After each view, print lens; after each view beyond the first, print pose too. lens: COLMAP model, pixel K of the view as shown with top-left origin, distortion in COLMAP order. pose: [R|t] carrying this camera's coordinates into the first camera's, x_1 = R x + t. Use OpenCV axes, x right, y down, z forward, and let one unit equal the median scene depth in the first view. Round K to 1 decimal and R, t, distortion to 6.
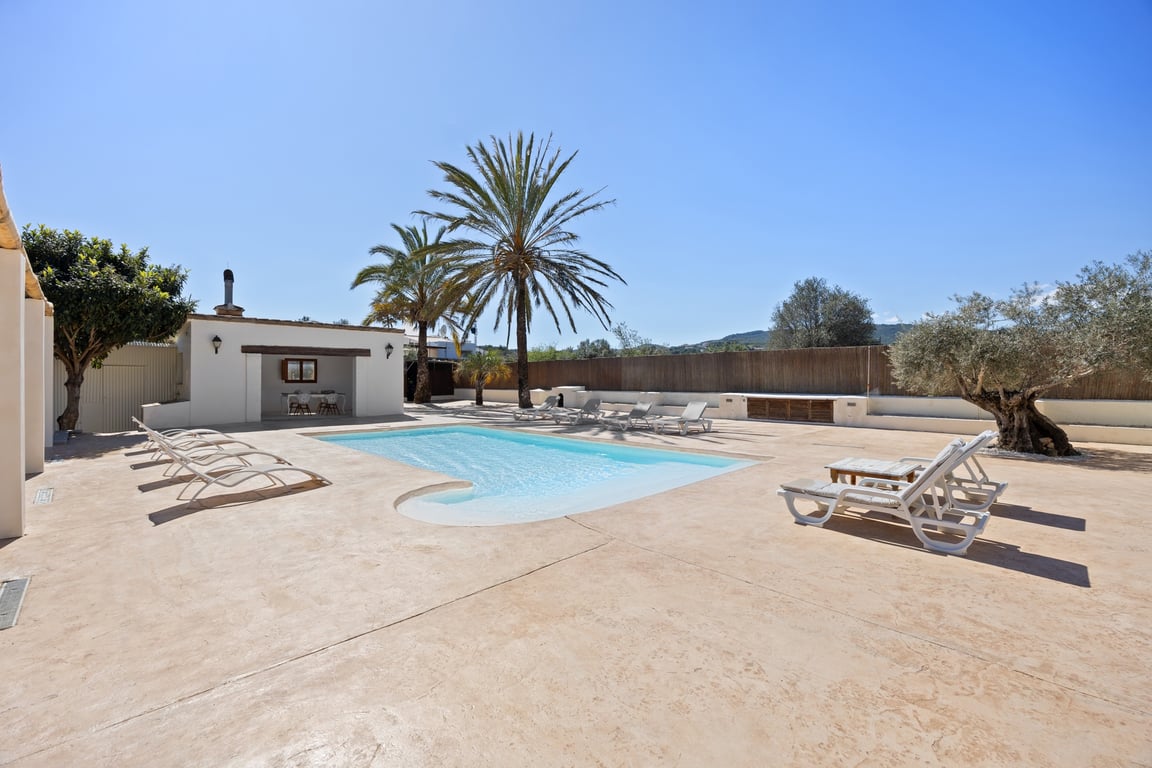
lens RADIAL K [[495.7, 0, 573.9], [0, 495.7, 379.8], [0, 0, 1]] dist [-0.016932, -0.000538]
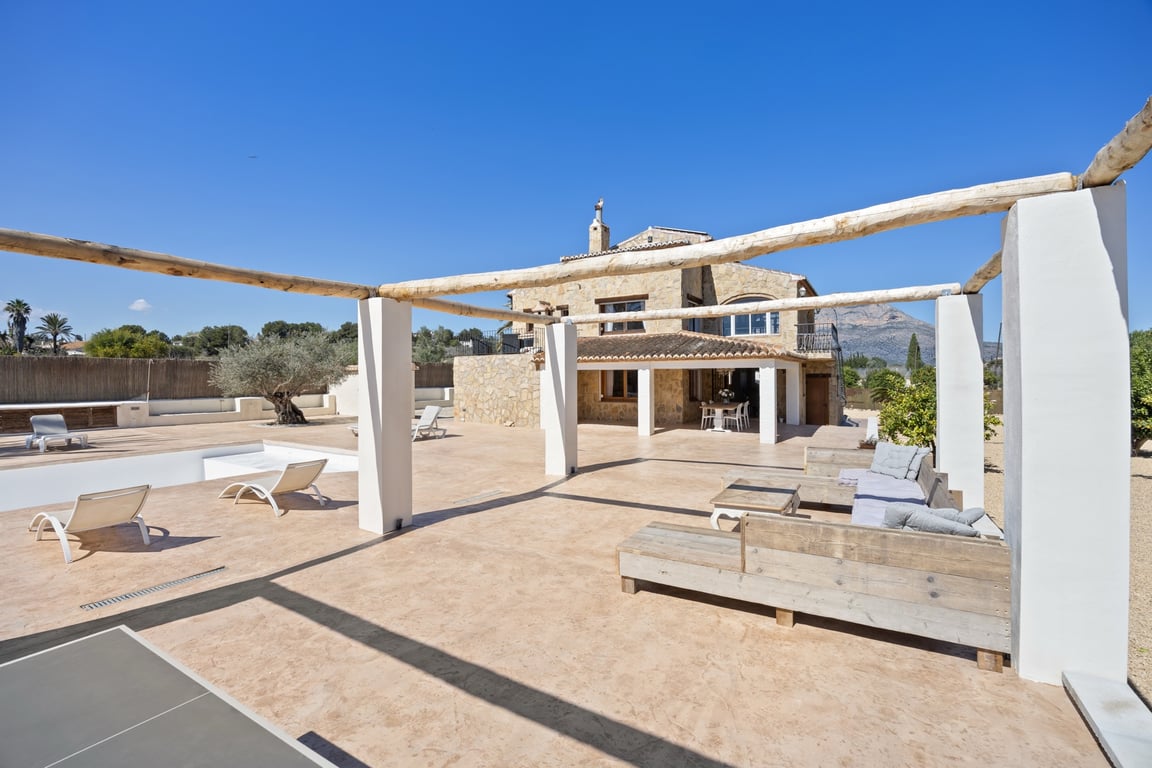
lens RADIAL K [[495.7, 0, 573.9], [0, 495.7, 379.8], [0, 0, 1]] dist [-0.016932, -0.000538]
pose [[-0.216266, -0.005342, 0.976320, -0.522667], [0.003609, 0.999974, 0.006270, -0.014148], [-0.976328, 0.004880, -0.216241, 0.154582]]
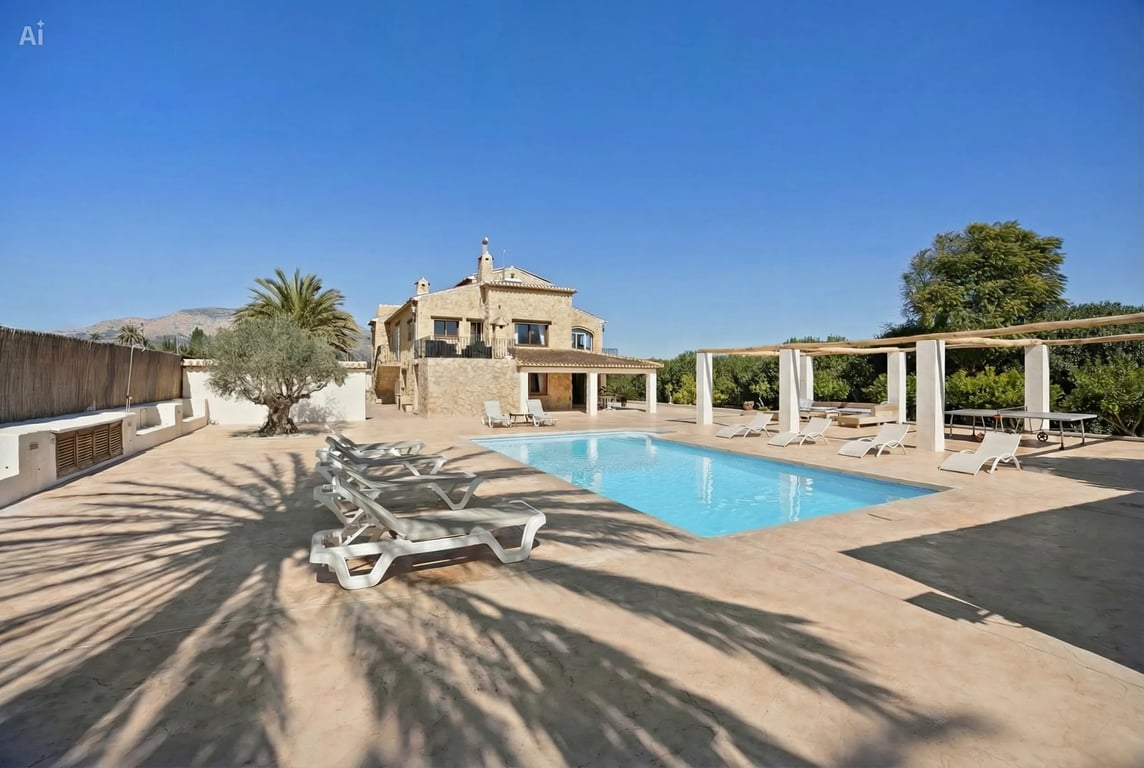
lens RADIAL K [[495.5, 0, 570.7], [0, 495.5, 378.7], [0, 0, 1]] dist [-0.020394, 0.000272]
pose [[-0.943255, -0.004764, 0.332034, -0.187426], [-0.004802, 0.999988, 0.000705, -0.012558], [-0.332033, -0.000930, -0.943267, 0.966910]]
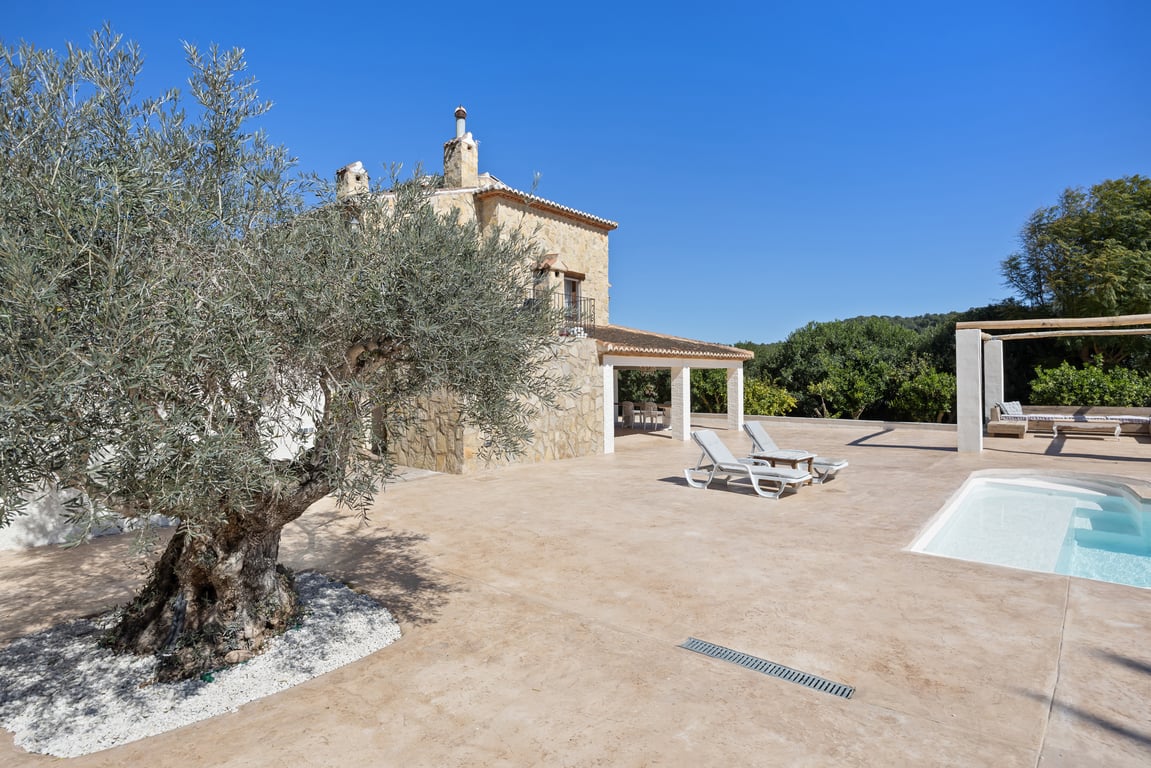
lens RADIAL K [[585.2, 0, 575.5], [0, 585.2, 384.0], [0, 0, 1]] dist [-0.011395, 0.000166]
pose [[-0.997707, 0.008199, -0.067183, 0.320544], [0.007674, 0.999938, 0.008073, -0.009895], [0.067245, 0.007539, -0.997708, 0.642068]]
